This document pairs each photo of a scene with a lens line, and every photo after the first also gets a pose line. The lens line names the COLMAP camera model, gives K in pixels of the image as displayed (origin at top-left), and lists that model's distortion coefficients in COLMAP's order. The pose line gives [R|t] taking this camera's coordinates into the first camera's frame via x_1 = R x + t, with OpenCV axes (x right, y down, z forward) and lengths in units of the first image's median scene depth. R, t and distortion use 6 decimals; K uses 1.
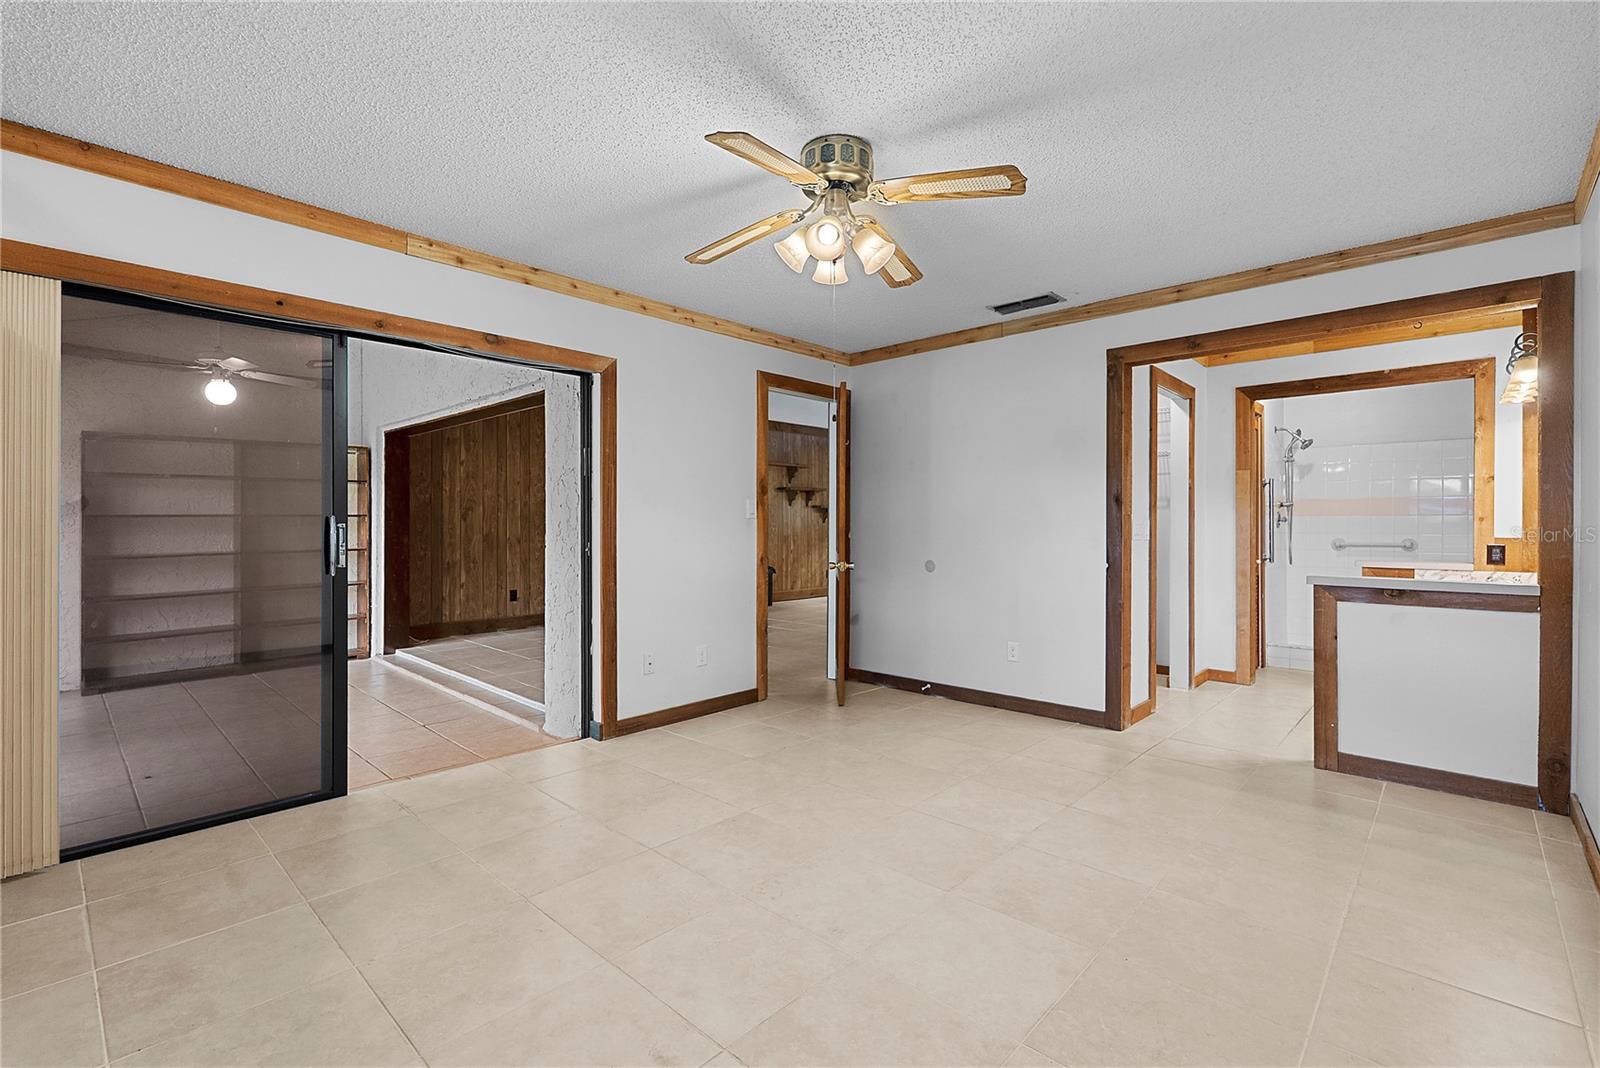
lens RADIAL K [[711.4, 0, 801.5], [0, 711.4, 527.7], [0, 0, 1]] dist [-0.001057, -0.000318]
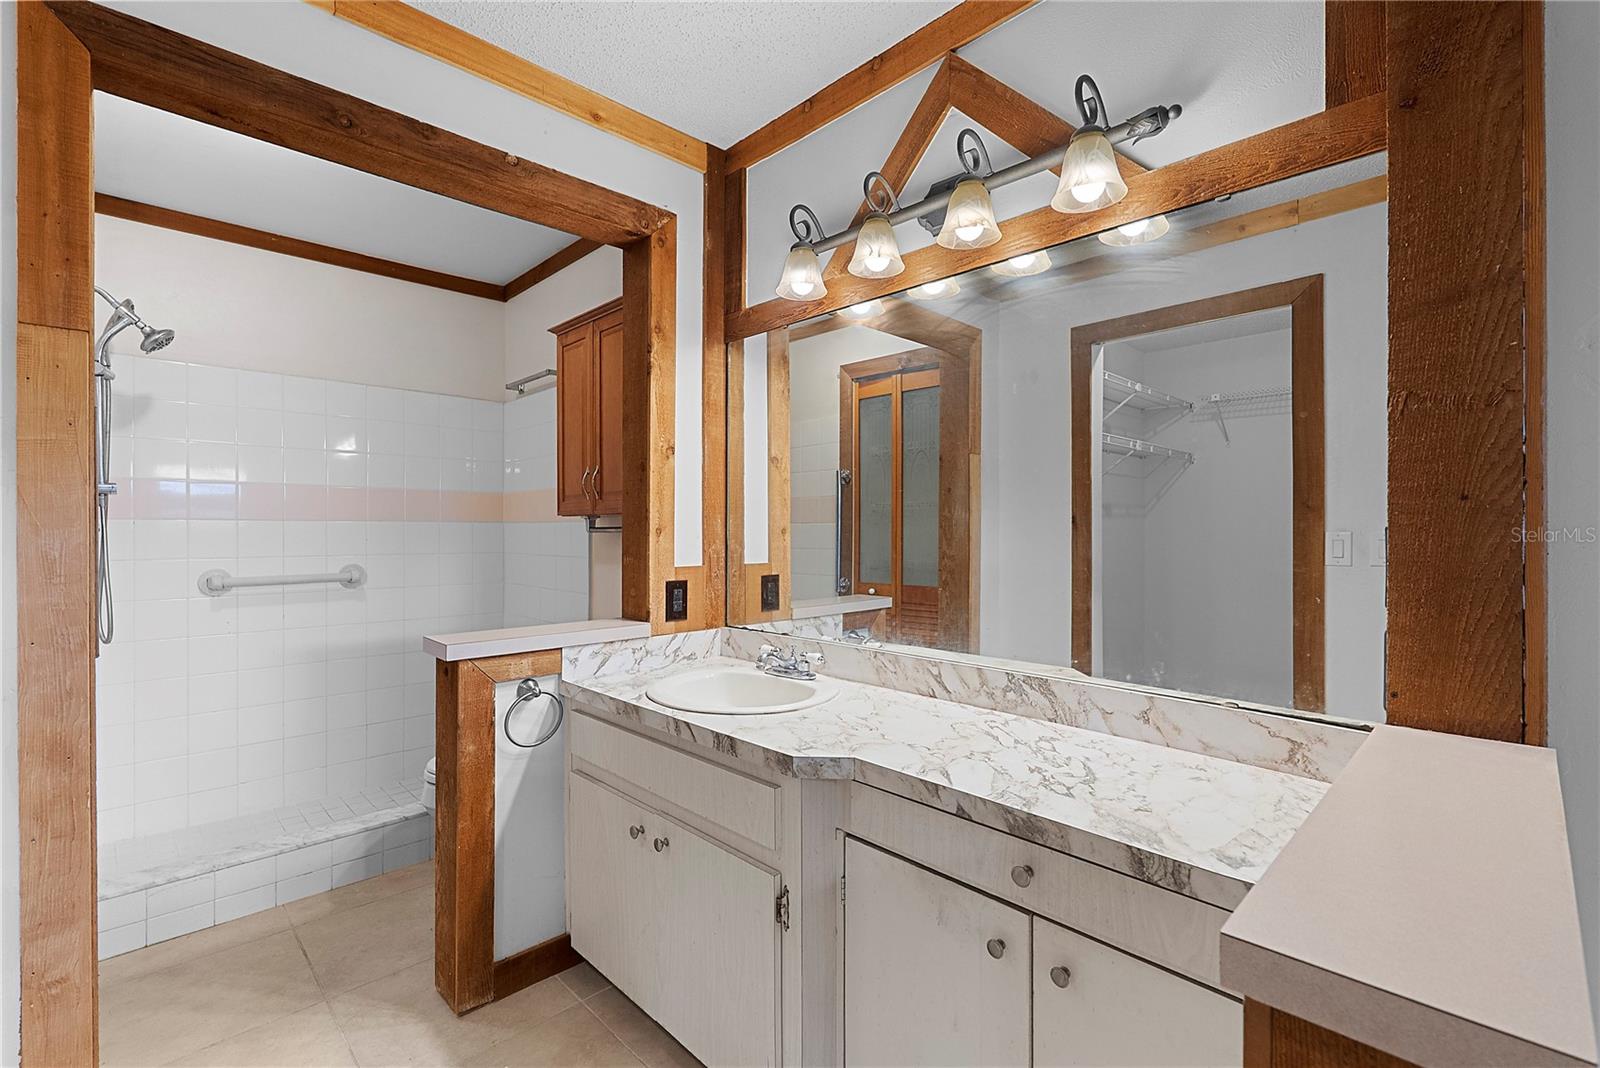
lens RADIAL K [[711.4, 0, 801.5], [0, 711.4, 527.7], [0, 0, 1]] dist [-0.001057, -0.000318]
pose [[0.043333, -0.000995, 0.999060, 0.463352], [0.003772, 0.999993, 0.000833, -0.014955], [-0.999054, 0.003732, 0.043337, 0.880854]]
